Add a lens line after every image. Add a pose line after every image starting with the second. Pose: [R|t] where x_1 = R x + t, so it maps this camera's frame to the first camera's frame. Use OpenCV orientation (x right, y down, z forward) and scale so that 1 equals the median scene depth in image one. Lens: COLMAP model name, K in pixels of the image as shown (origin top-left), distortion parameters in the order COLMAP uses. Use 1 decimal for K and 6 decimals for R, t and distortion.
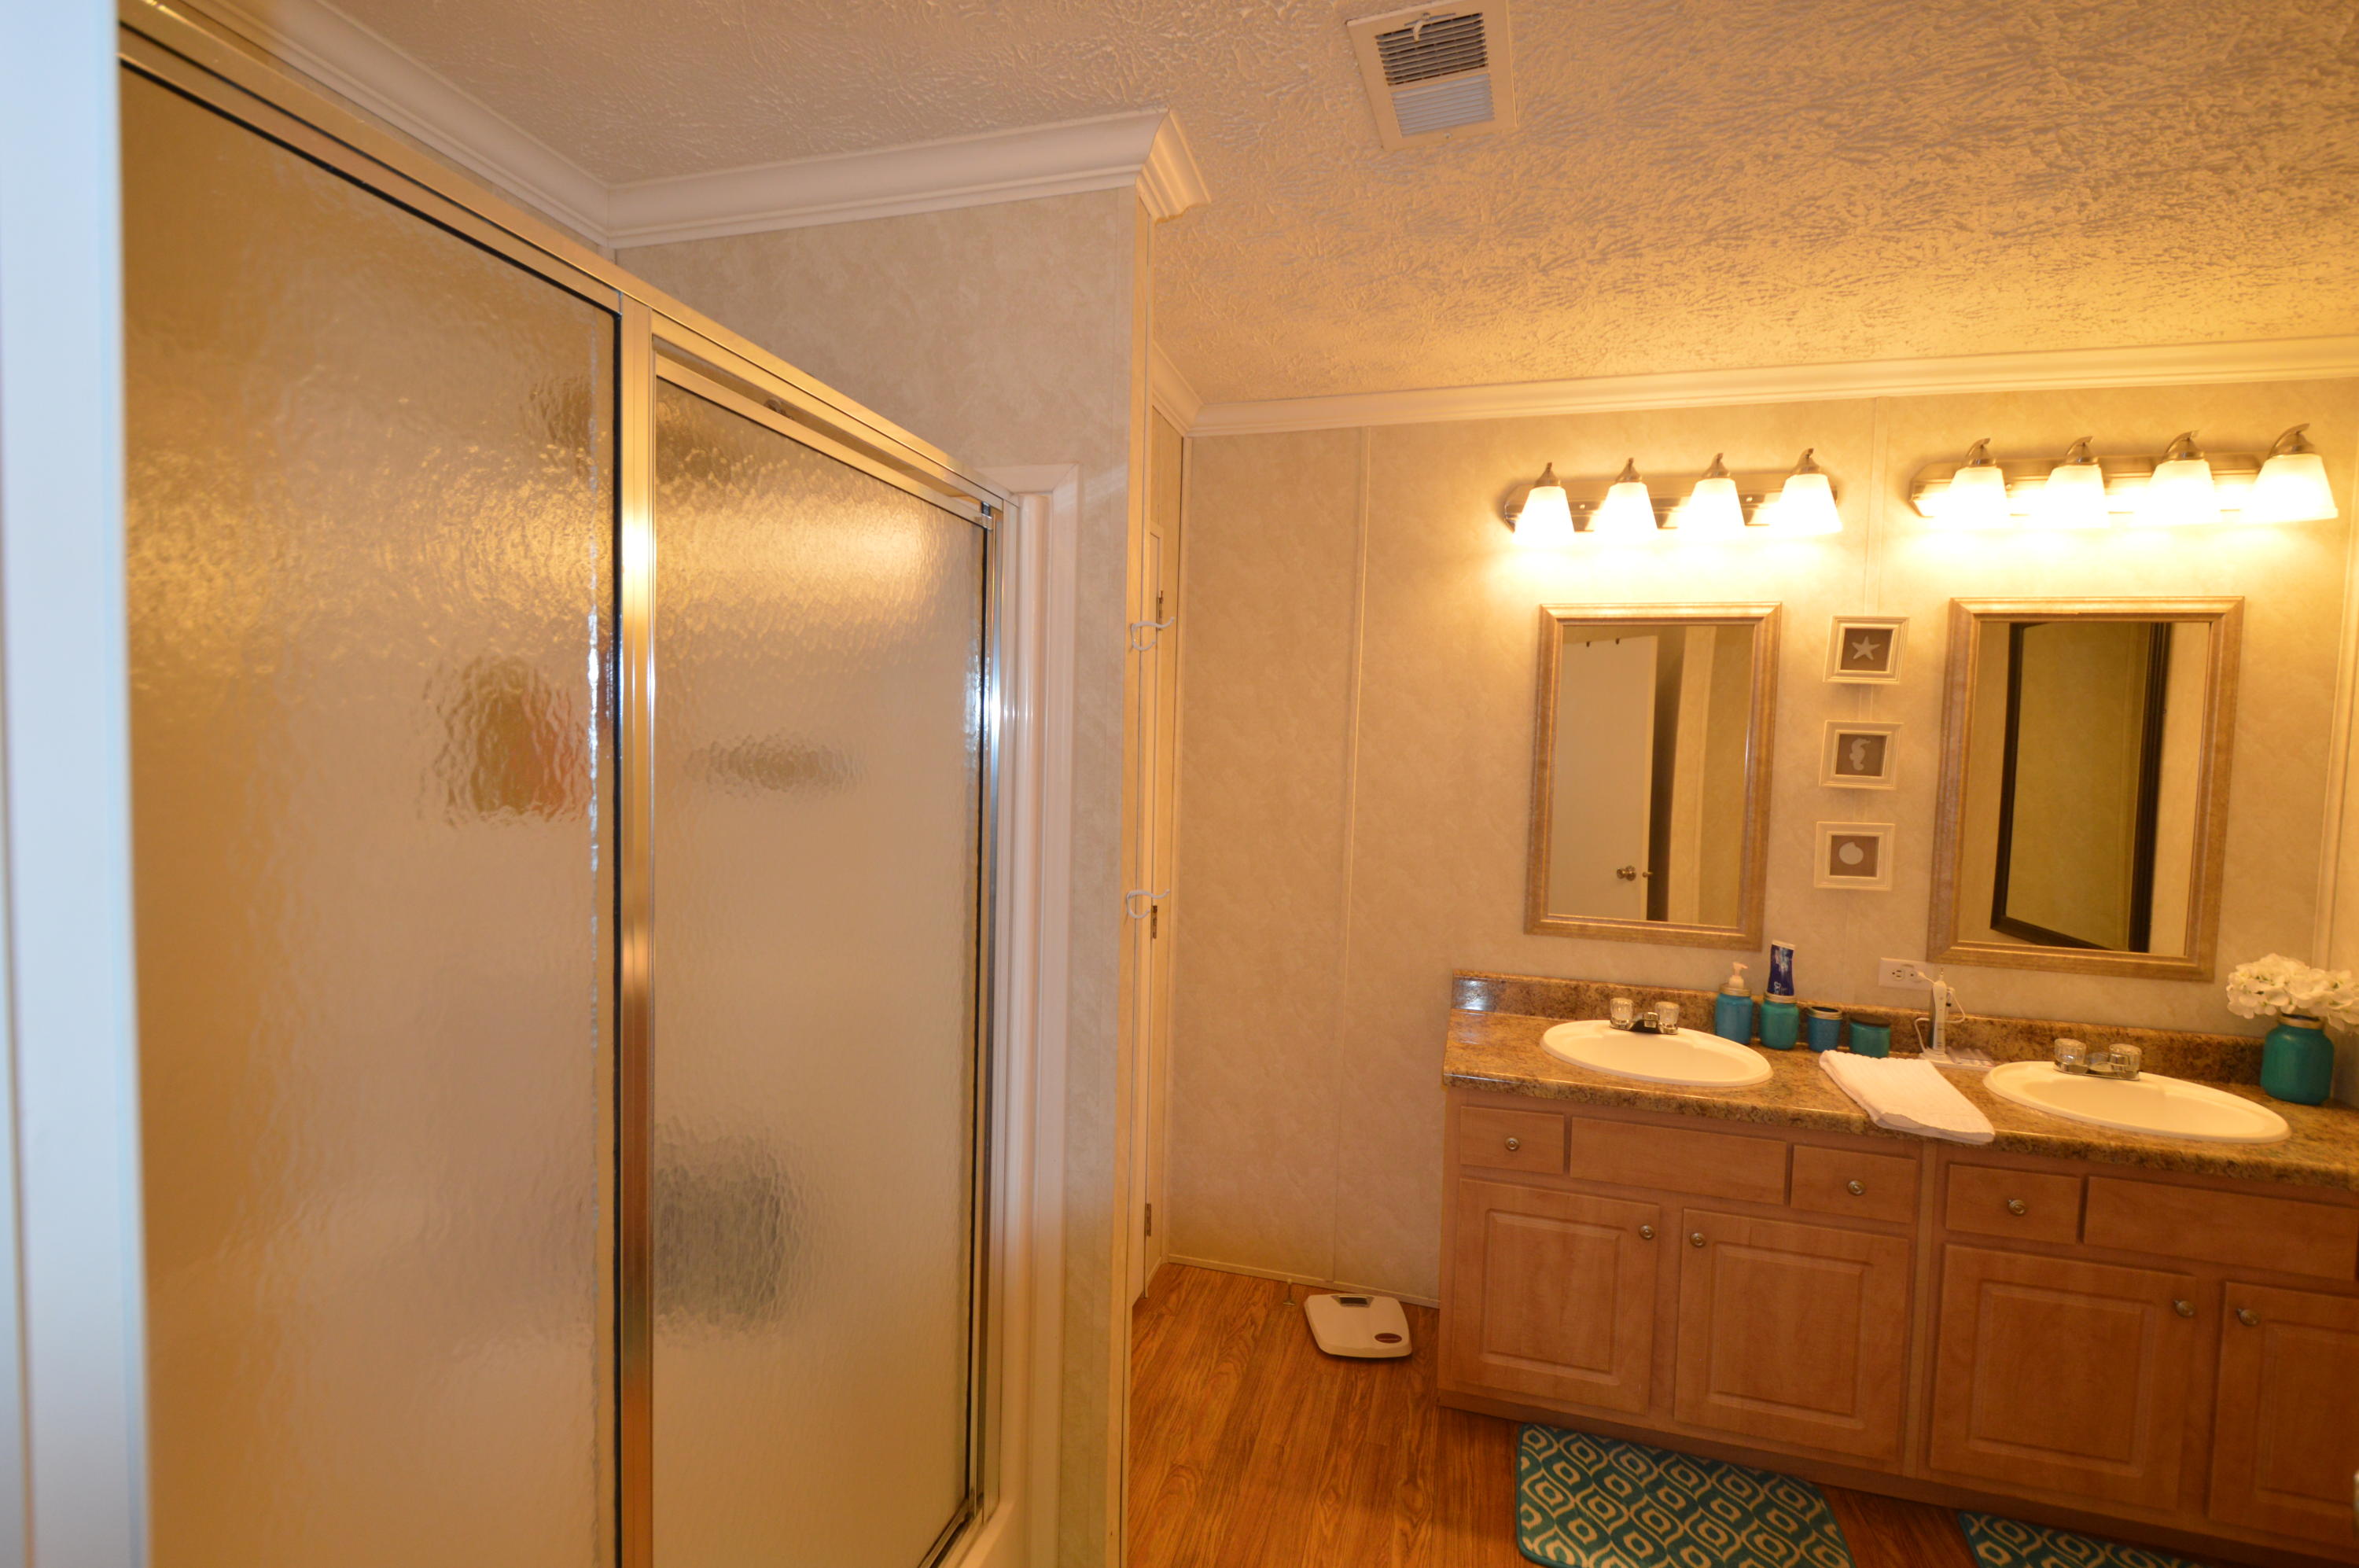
lens RADIAL K [[1044.9, 0, 1175.4], [0, 1044.9, 798.1], [0, 0, 1]] dist [0.003201, -0.004752]
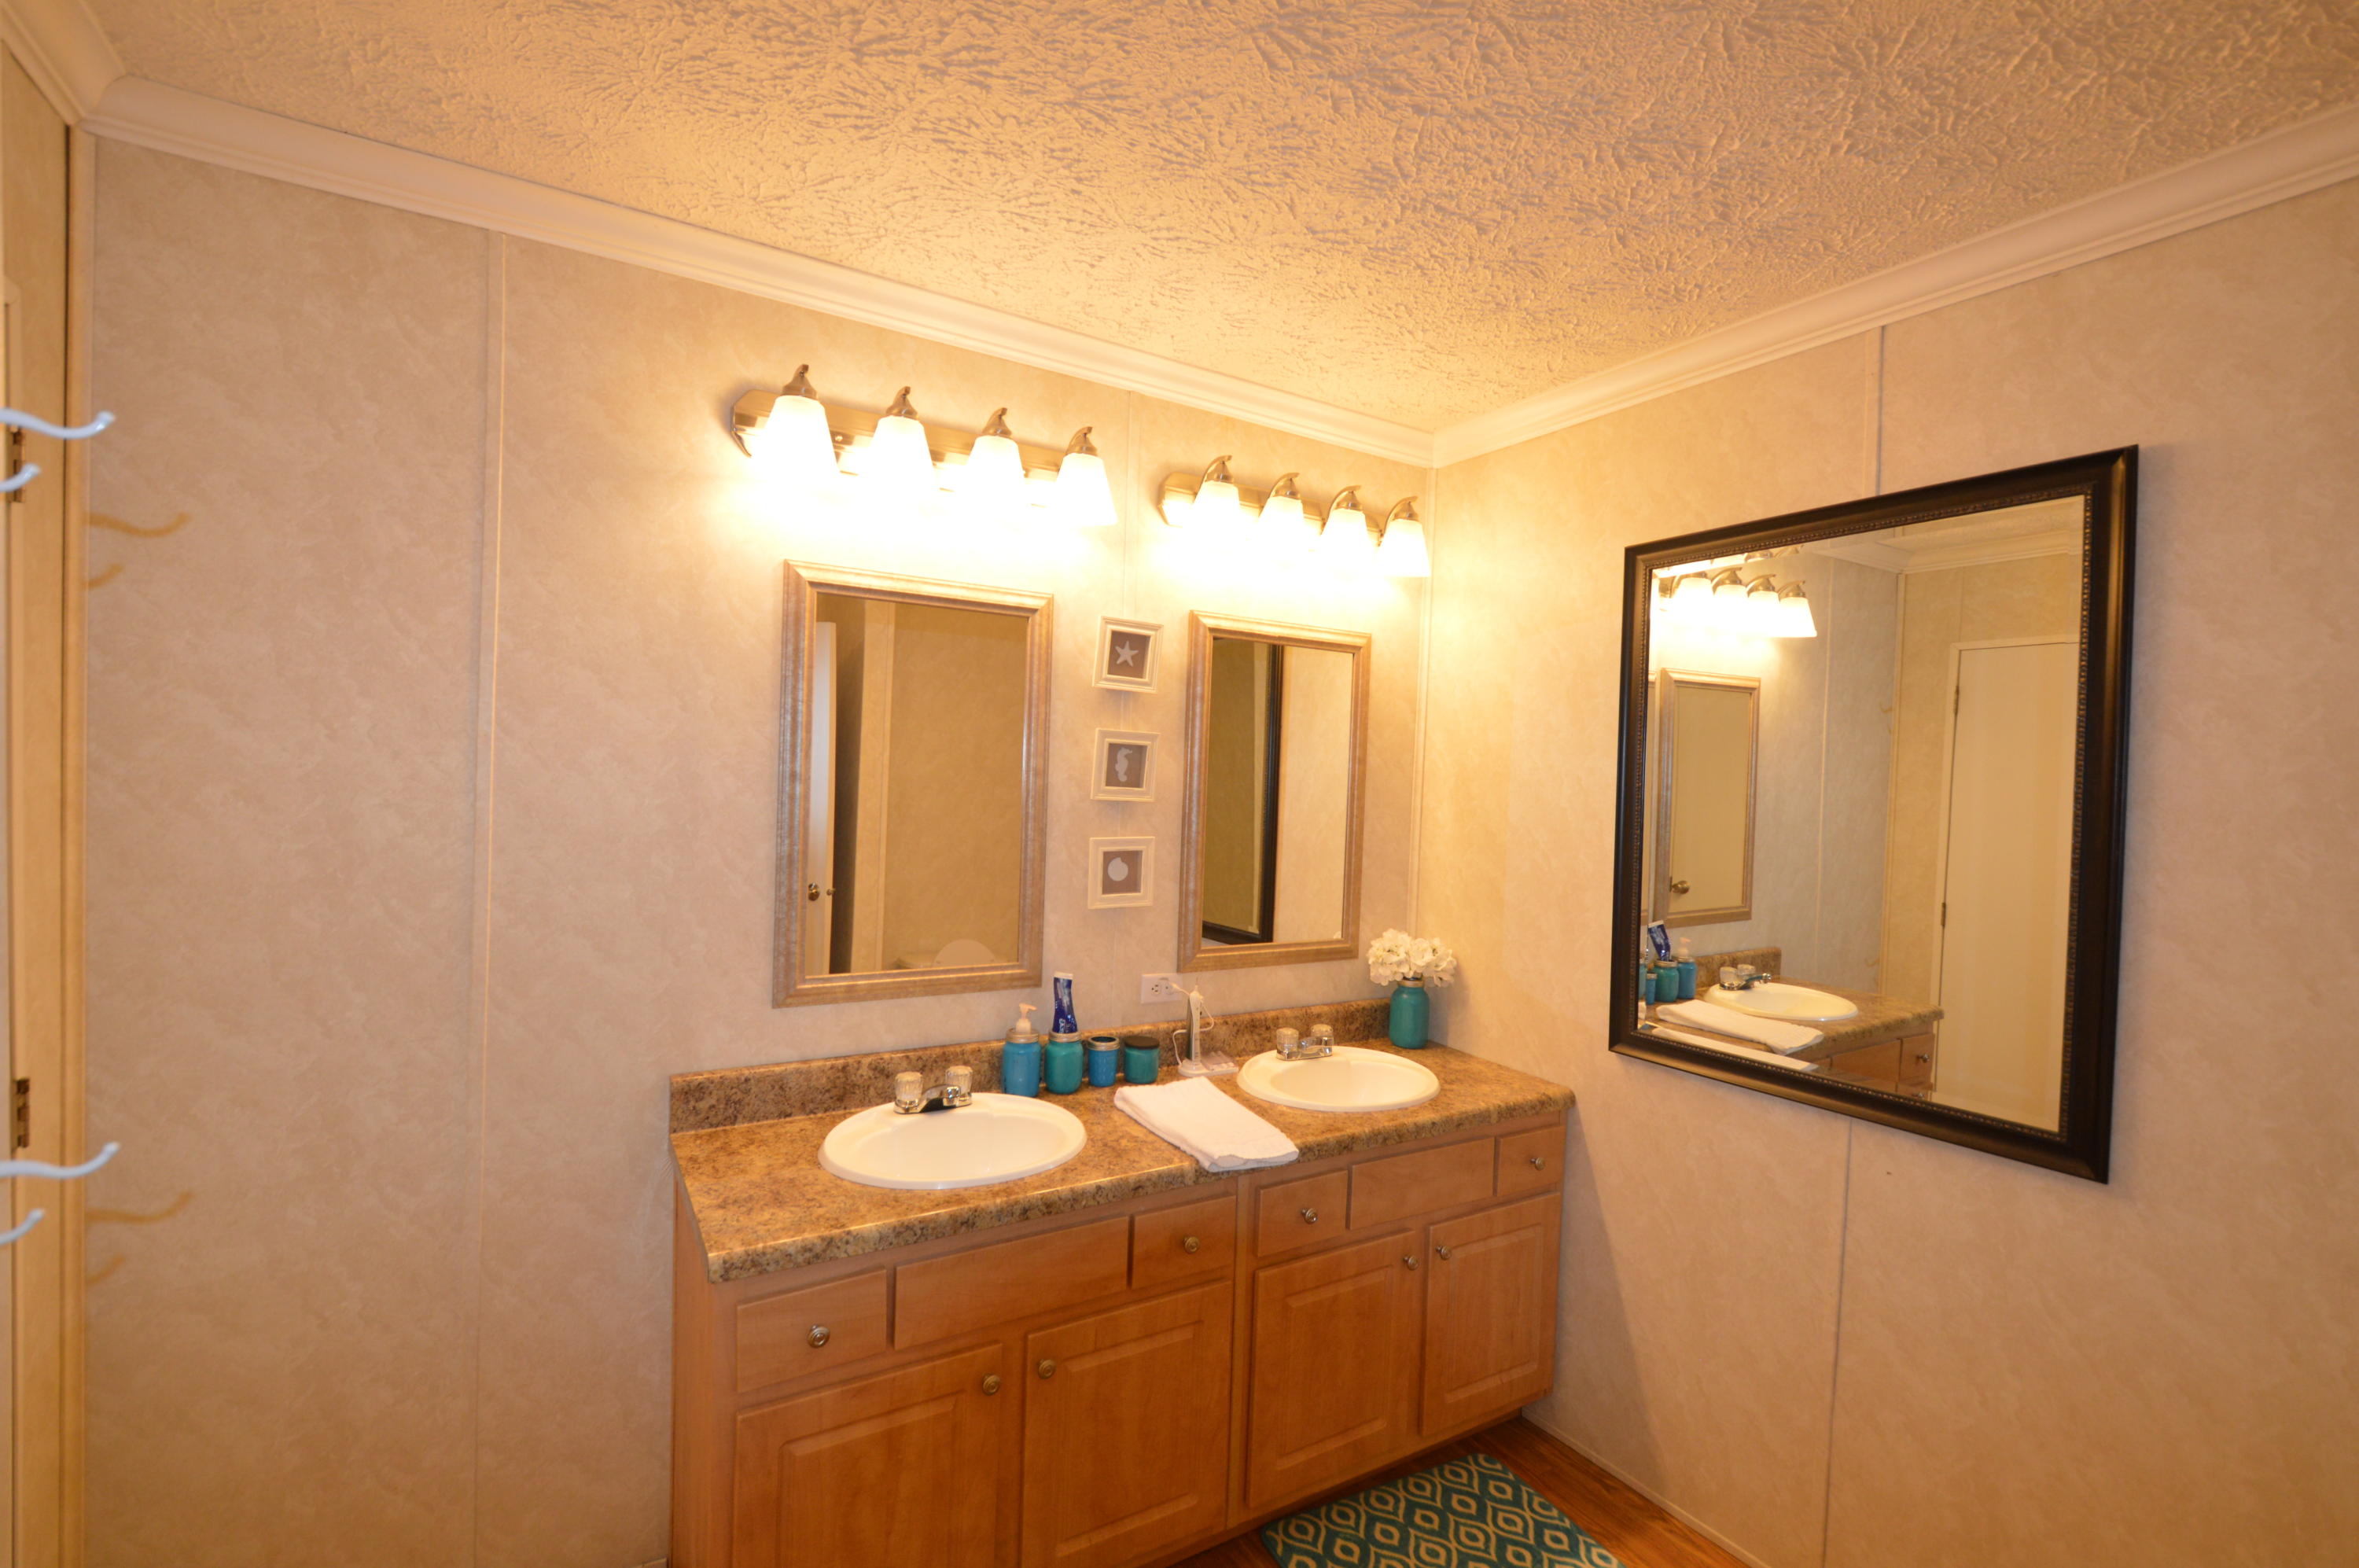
lens RADIAL K [[1044.9, 0, 1182.0], [0, 1044.9, 799.6], [0, 0, 1]] dist [0.003201, -0.004752]
pose [[0.669198, -0.025418, 0.742649, -0.016509], [0.020787, 0.999664, 0.015483, -0.024483], [-0.742794, 0.005076, 0.669501, 0.334773]]
